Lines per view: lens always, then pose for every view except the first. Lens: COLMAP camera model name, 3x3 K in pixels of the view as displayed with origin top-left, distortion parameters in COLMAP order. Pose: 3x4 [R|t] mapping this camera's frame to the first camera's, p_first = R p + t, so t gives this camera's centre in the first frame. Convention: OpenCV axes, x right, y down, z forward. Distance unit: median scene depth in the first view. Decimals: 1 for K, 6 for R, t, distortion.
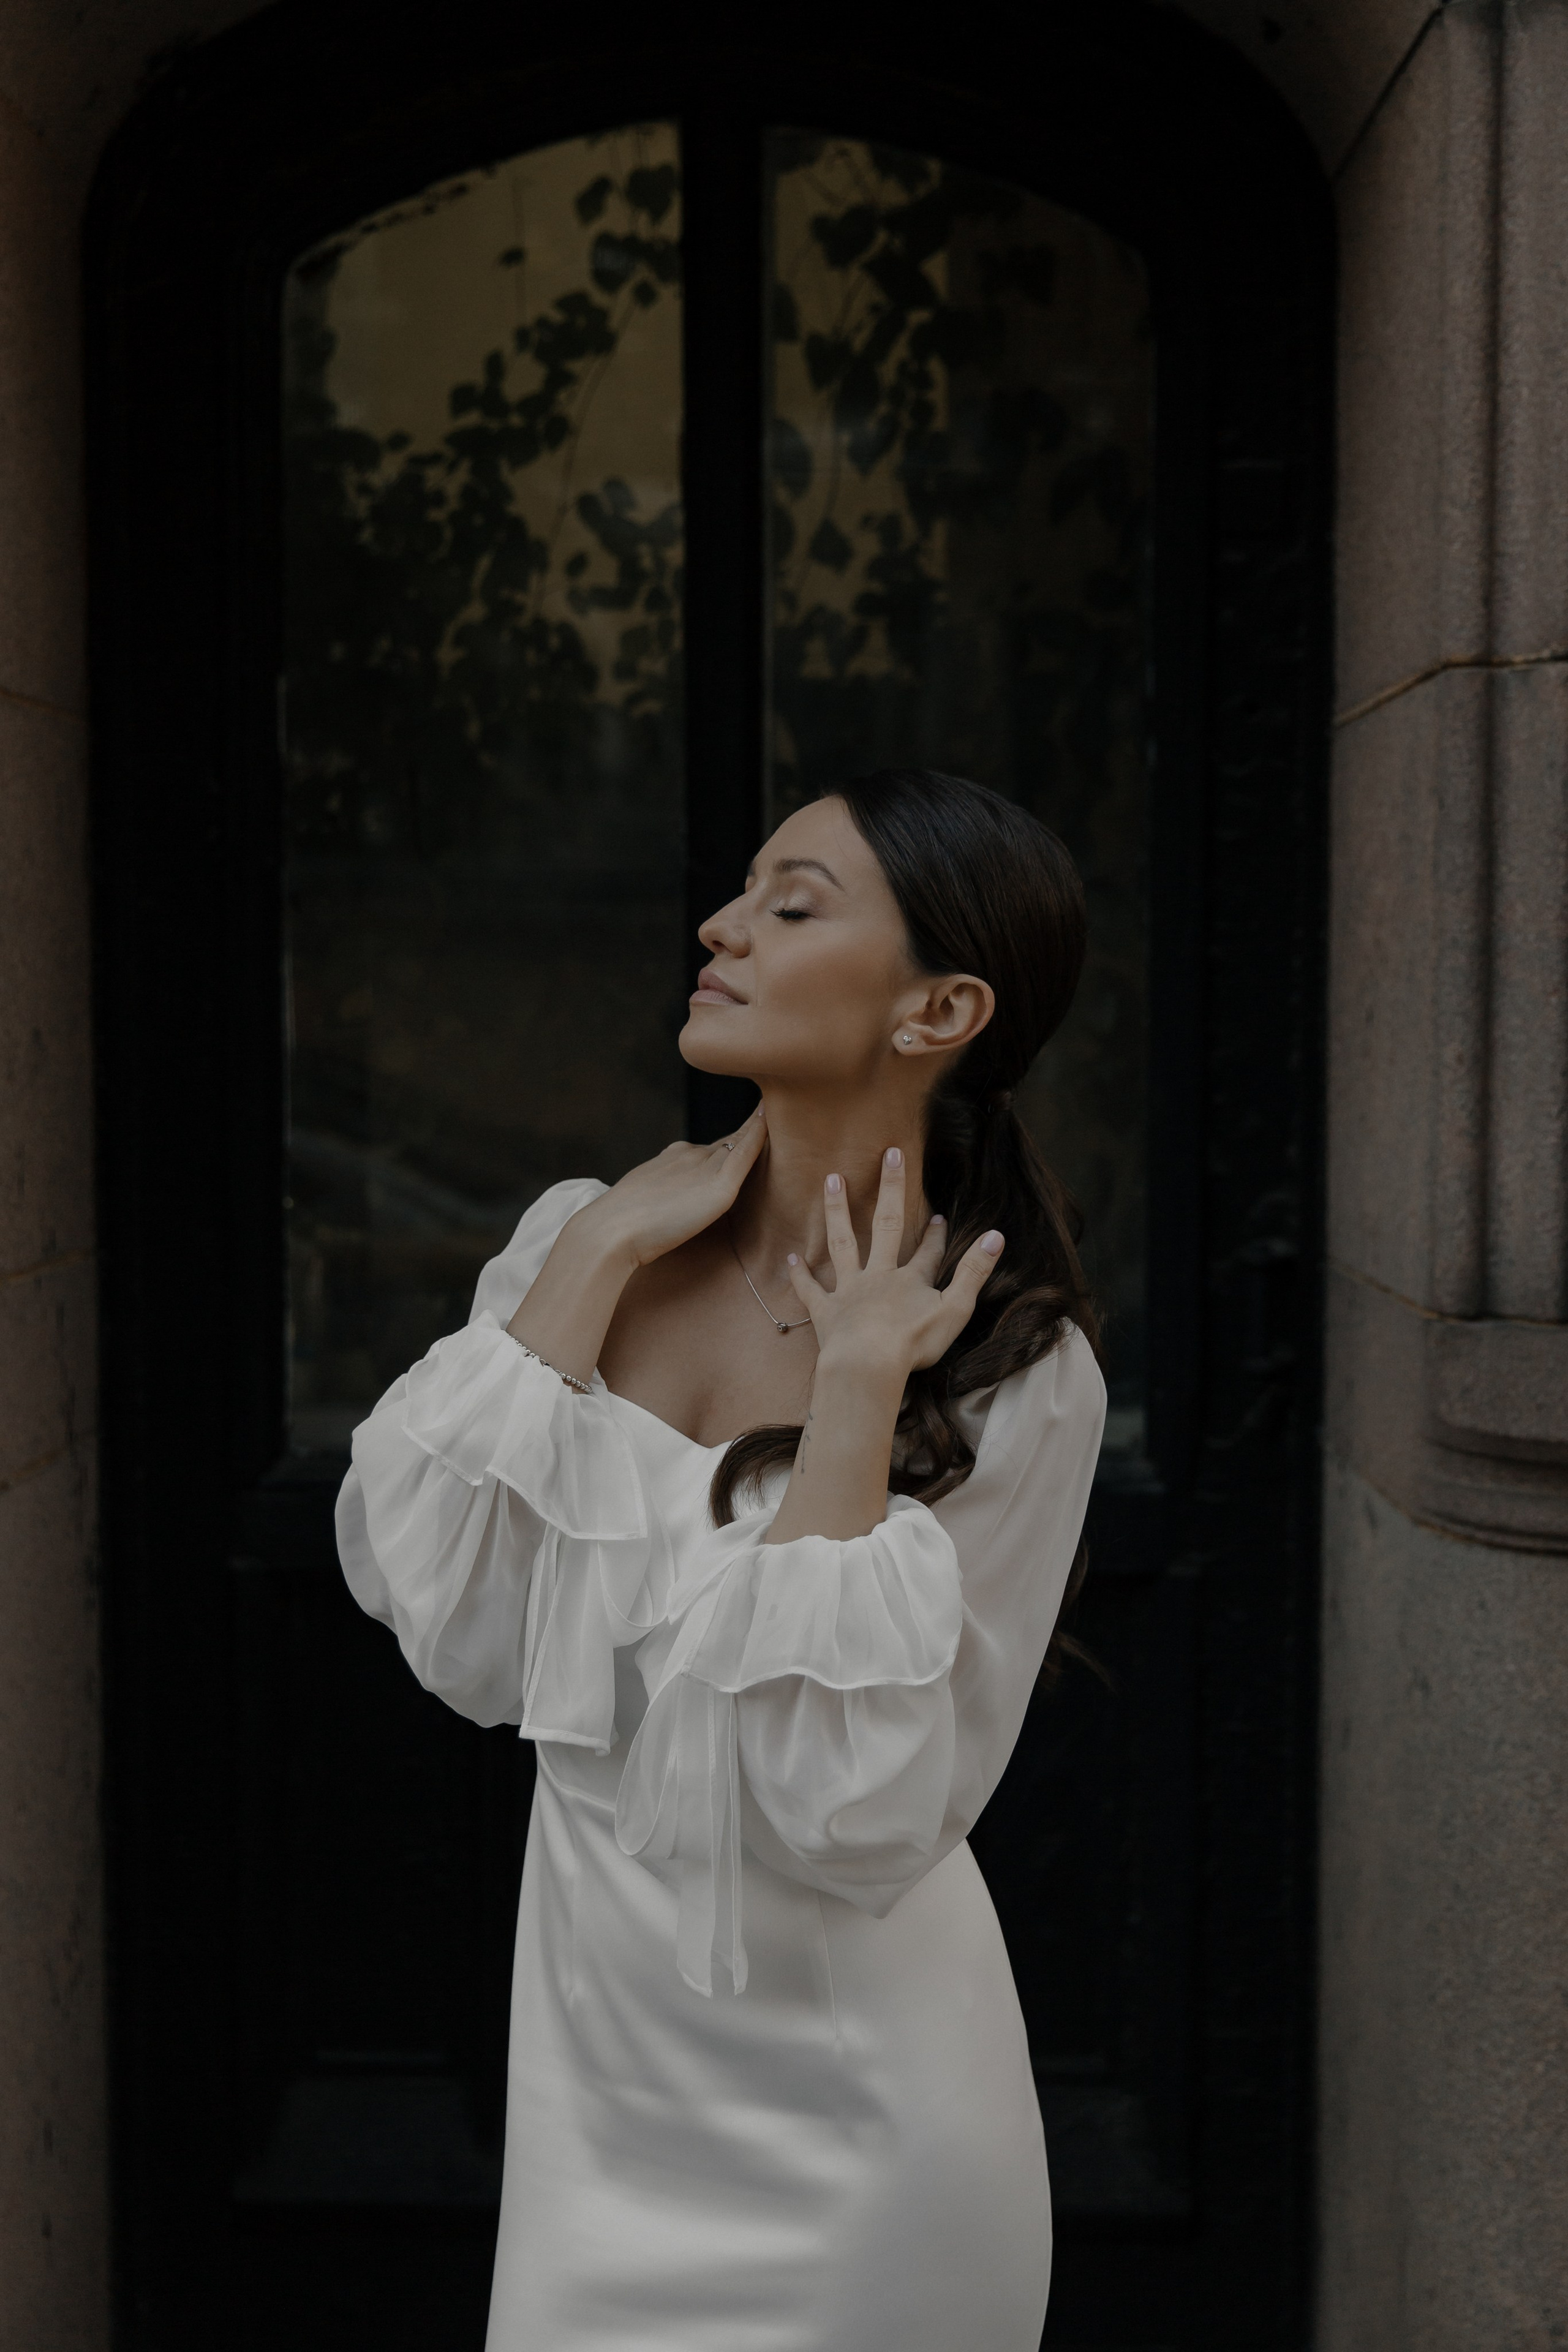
lens RADIAL K [[3210.9, 0, 789.5], [0, 3210.9, 1203.5], [0, 0, 1]] dist [0.010842, -0.021151]
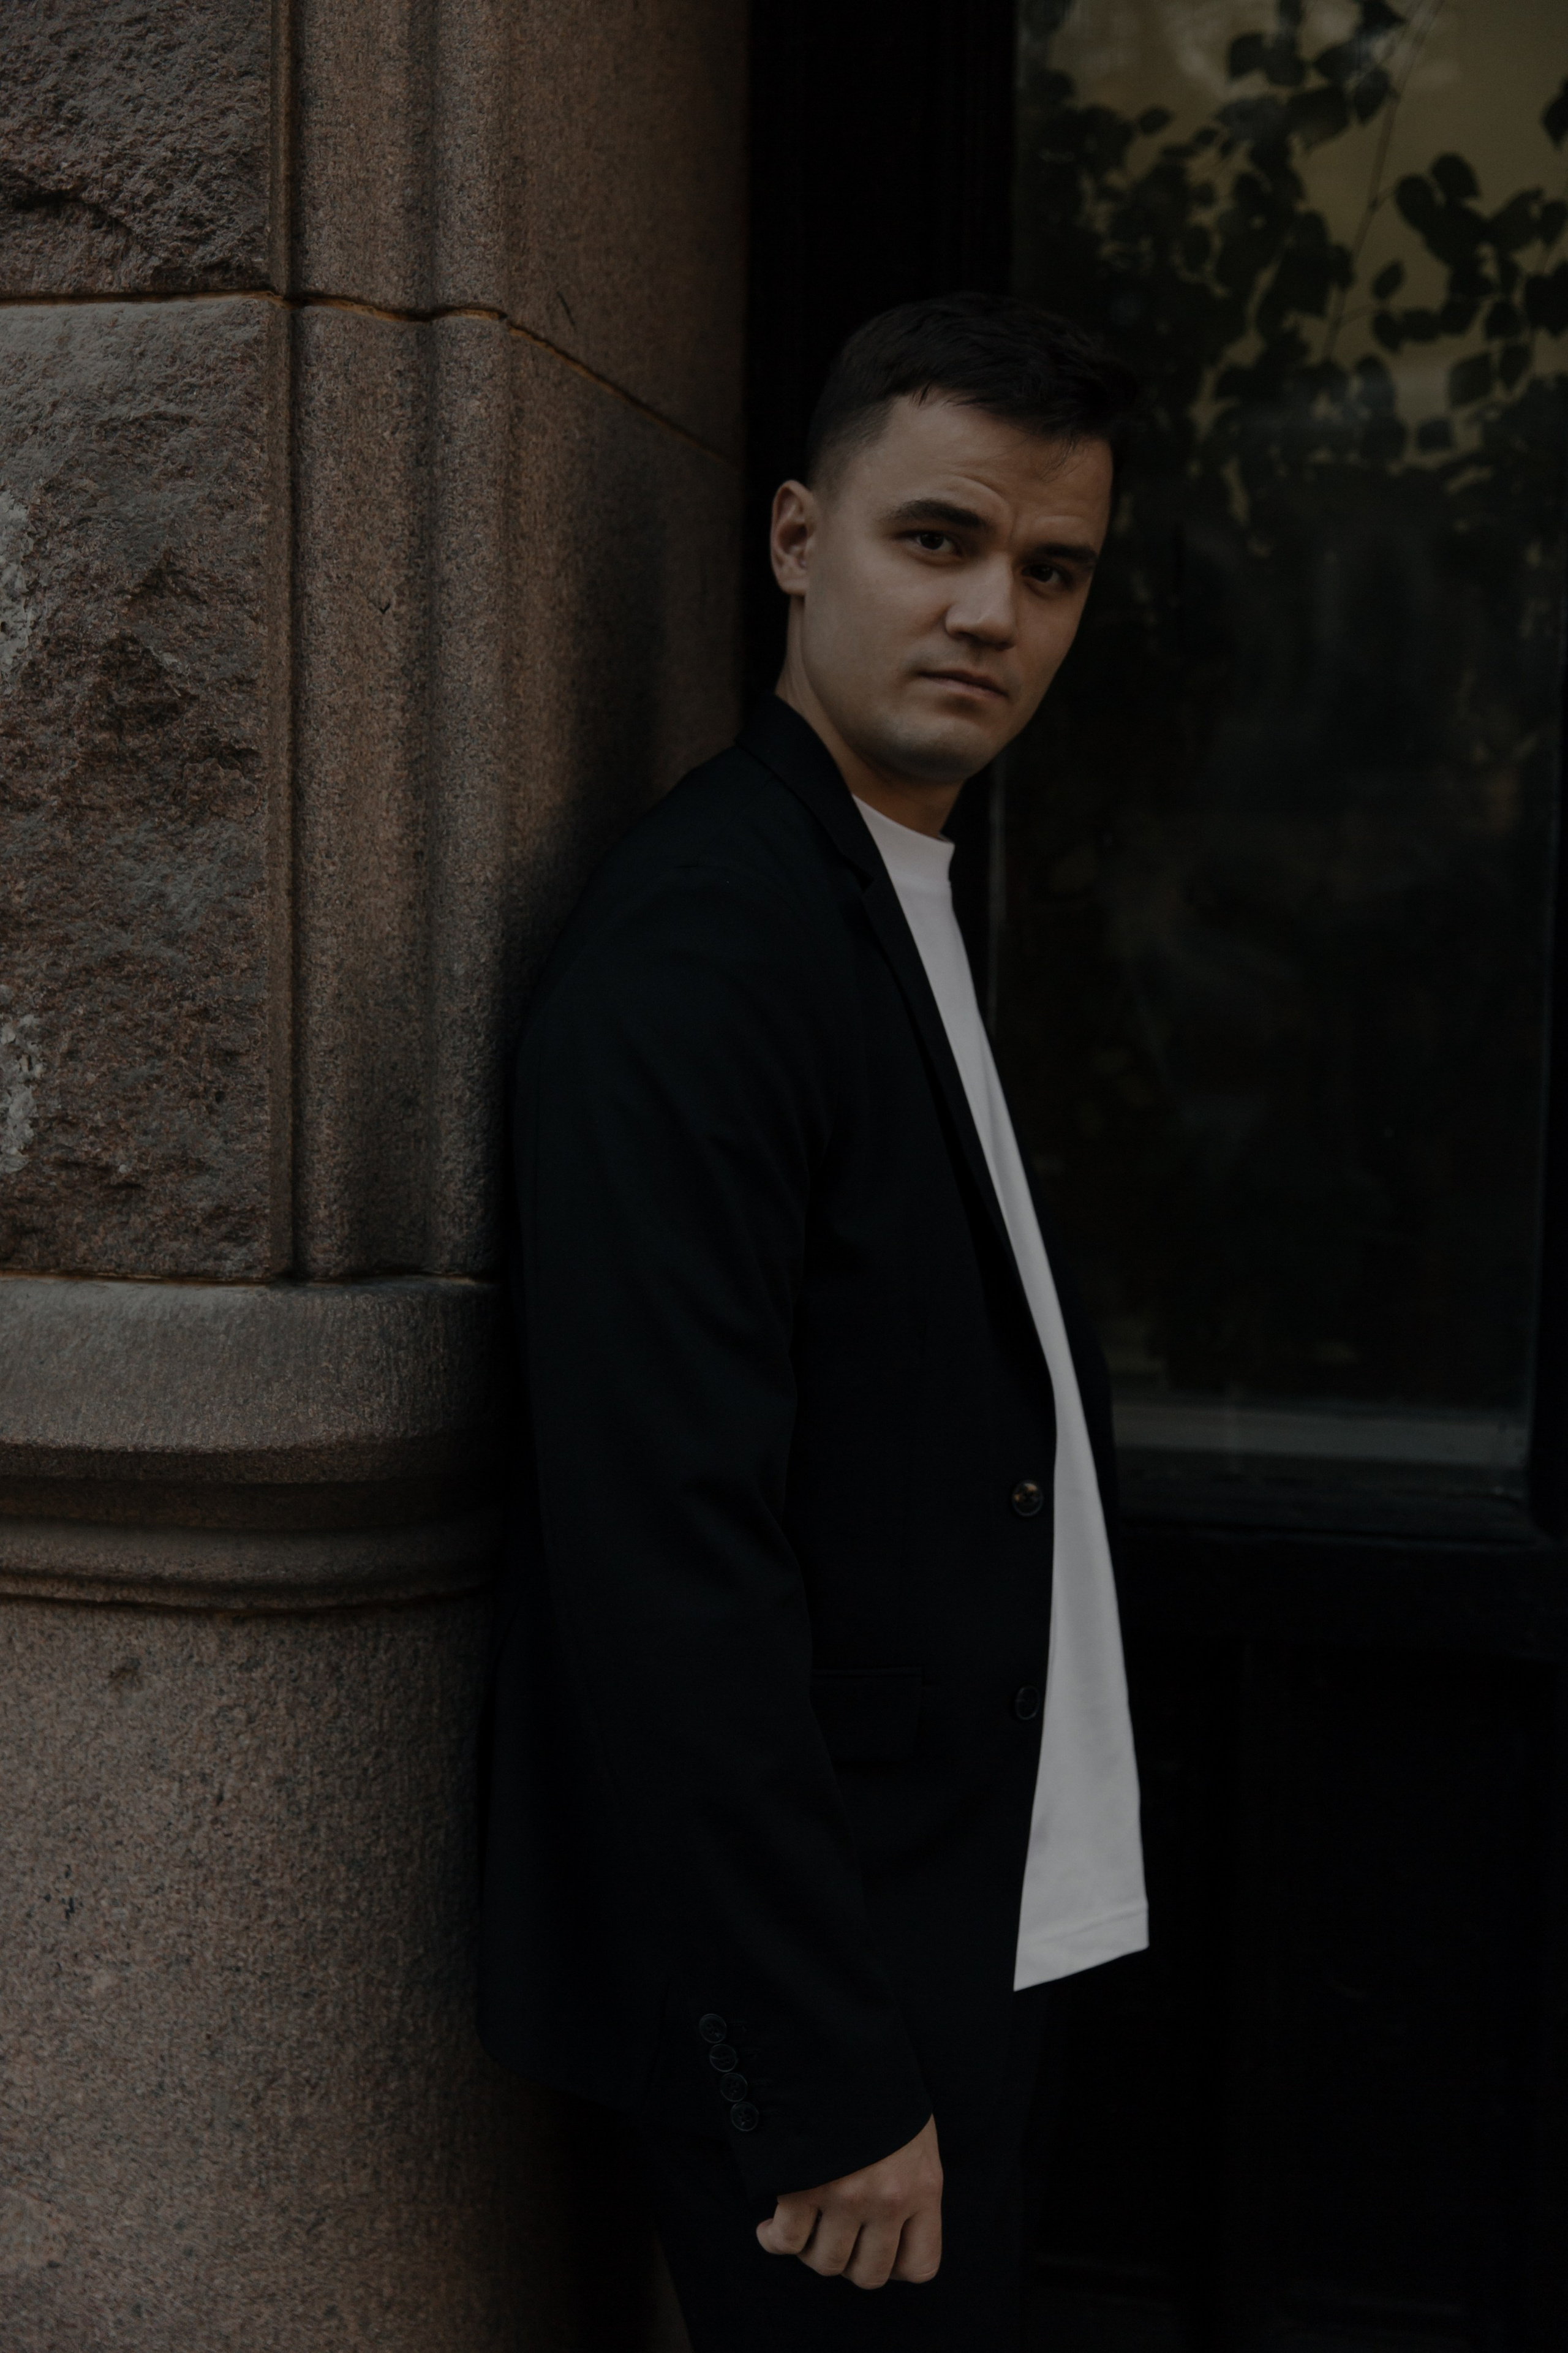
lens RADIAL K [[2833.9, 0, 741.5], [0, 2833.9, 1196.5], [0, 0, 1]] dist [-0.003647, 0.004128]
pose [[0.978309, 0.032649, -0.204560, -0.093124], [-0.026332, 0.999091, 0.033529, -0.005981], [0.205469, -0.027415, 0.978280, 0.415766]]
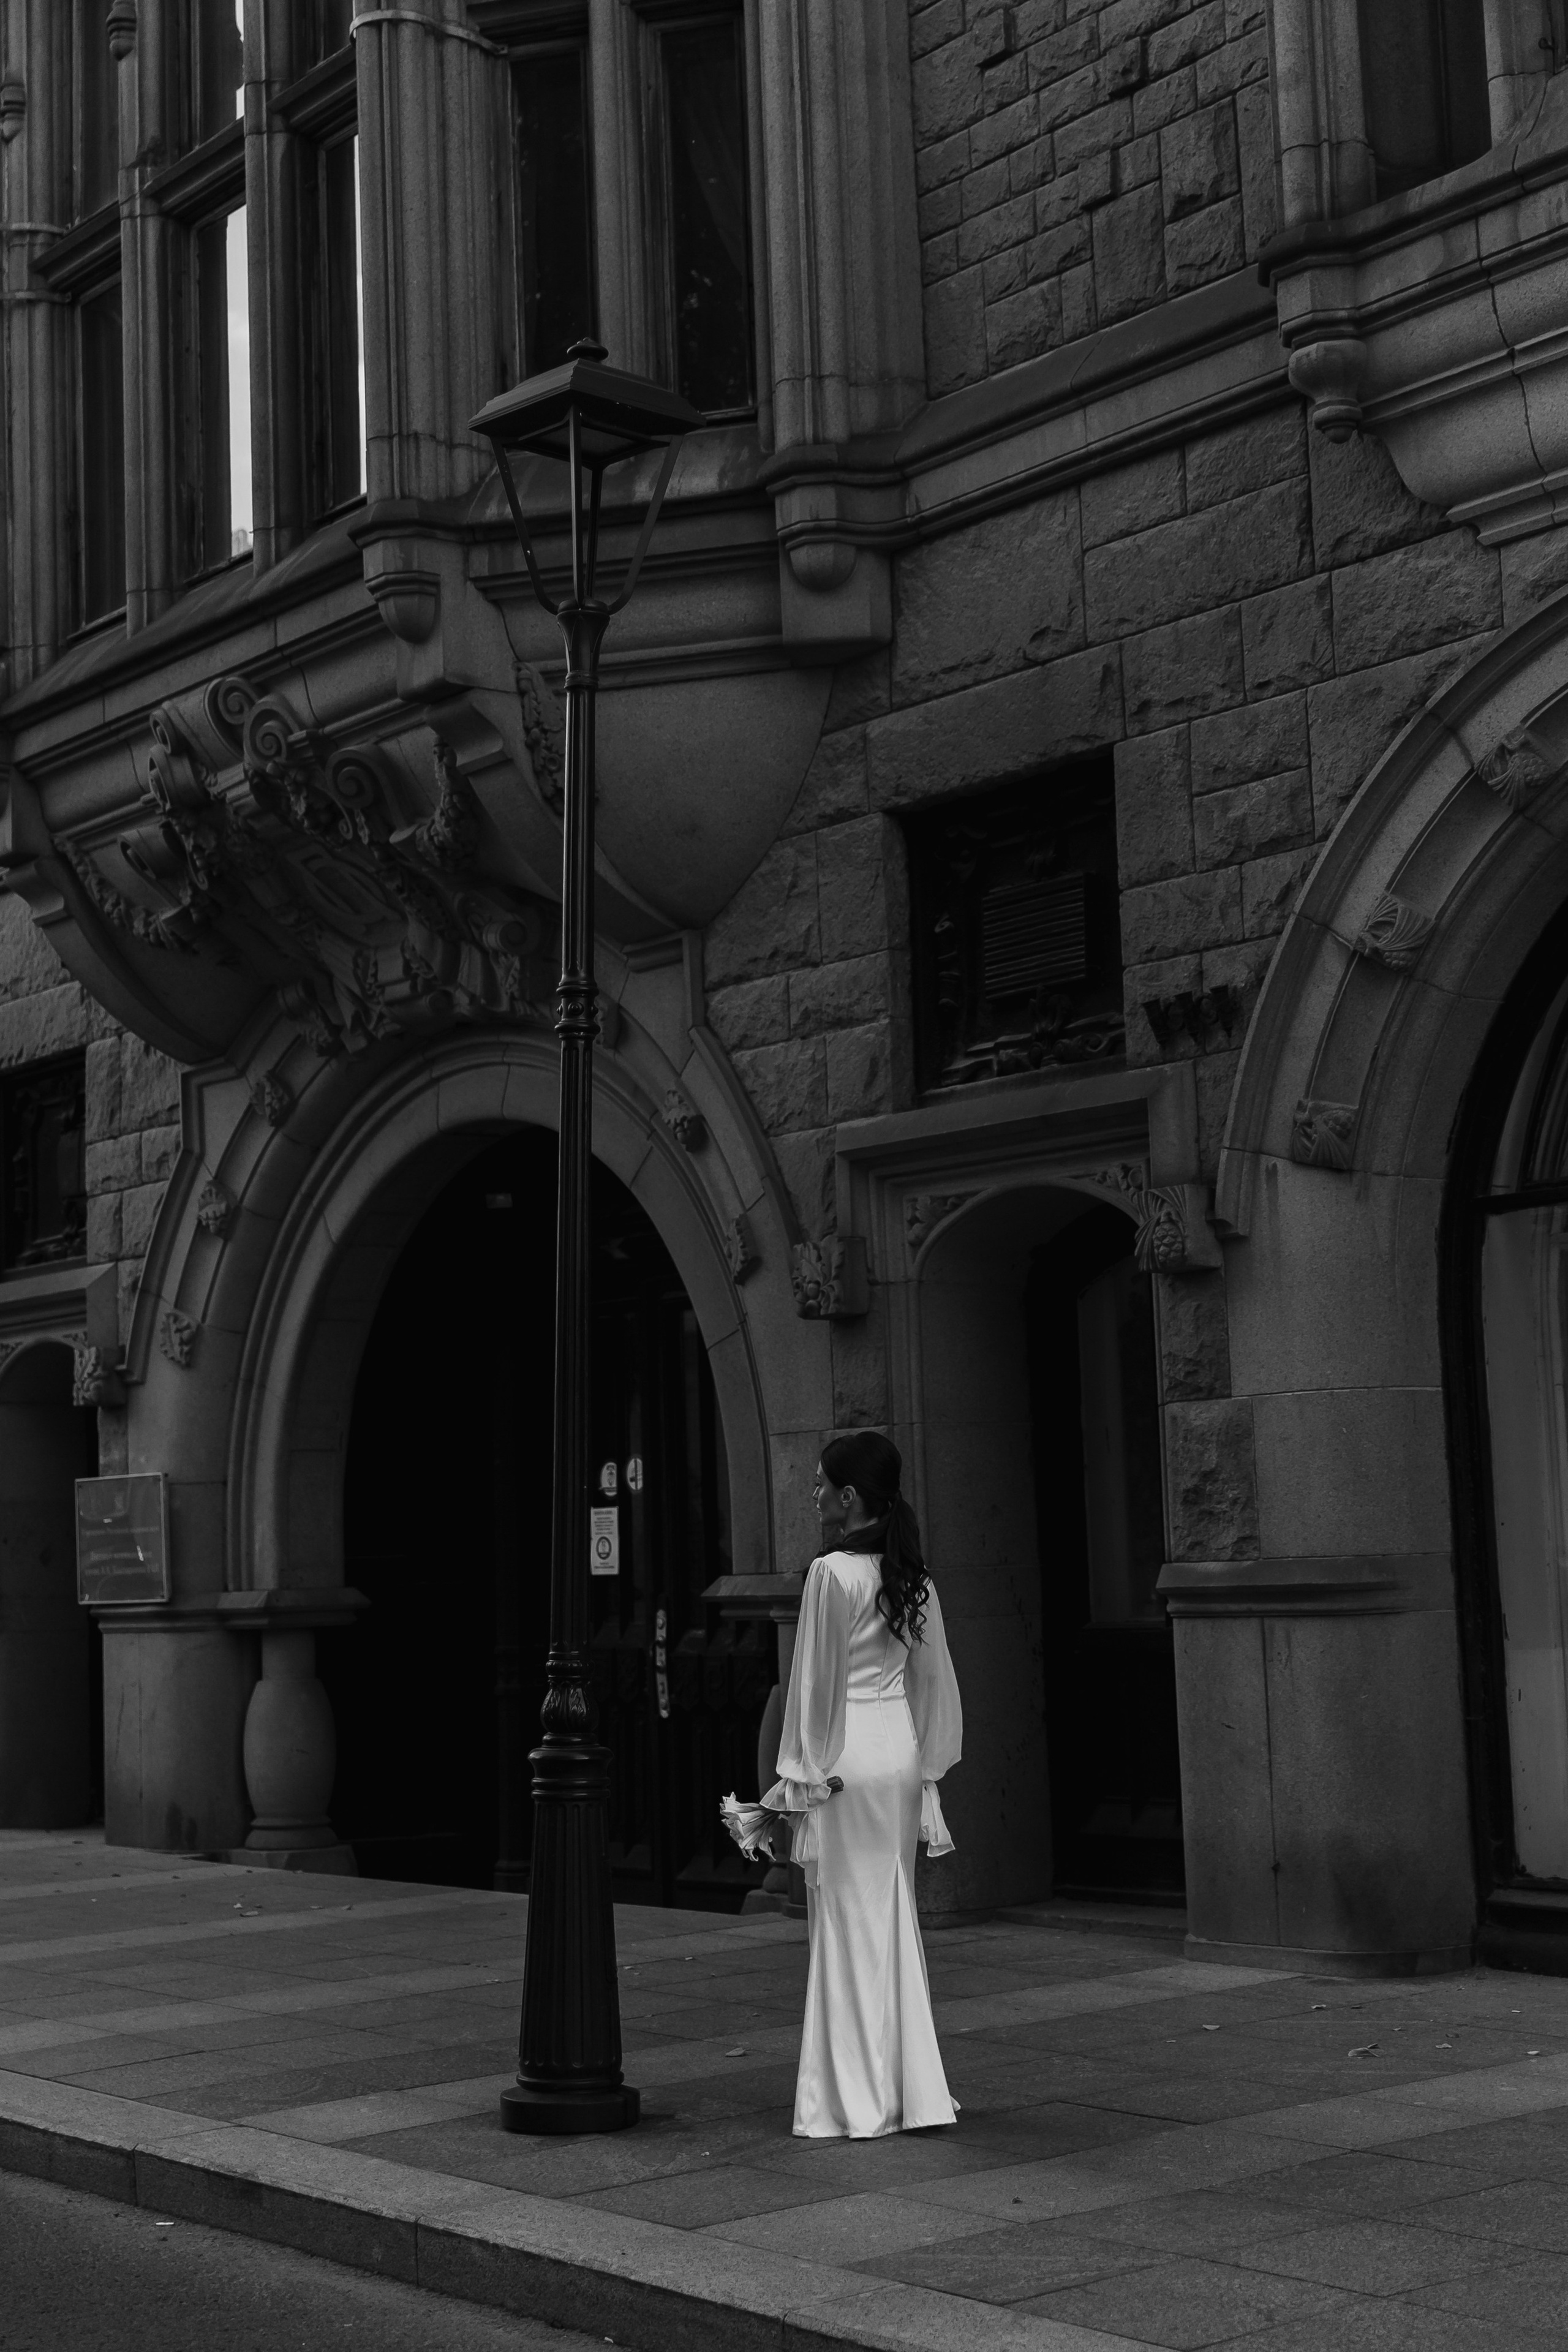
lens RADIAL K [[3529.5, 0, 703.9], [0, 3529.5, 1235.3], [0, 0, 1]] dist [-0.002199, 0.113918]
pose [[0.624582, -0.093878, -0.775296, 3.277217], [-0.015237, 0.991095, -0.132283, 0.220618], [0.780811, 0.094435, 0.617589, -2.232578]]
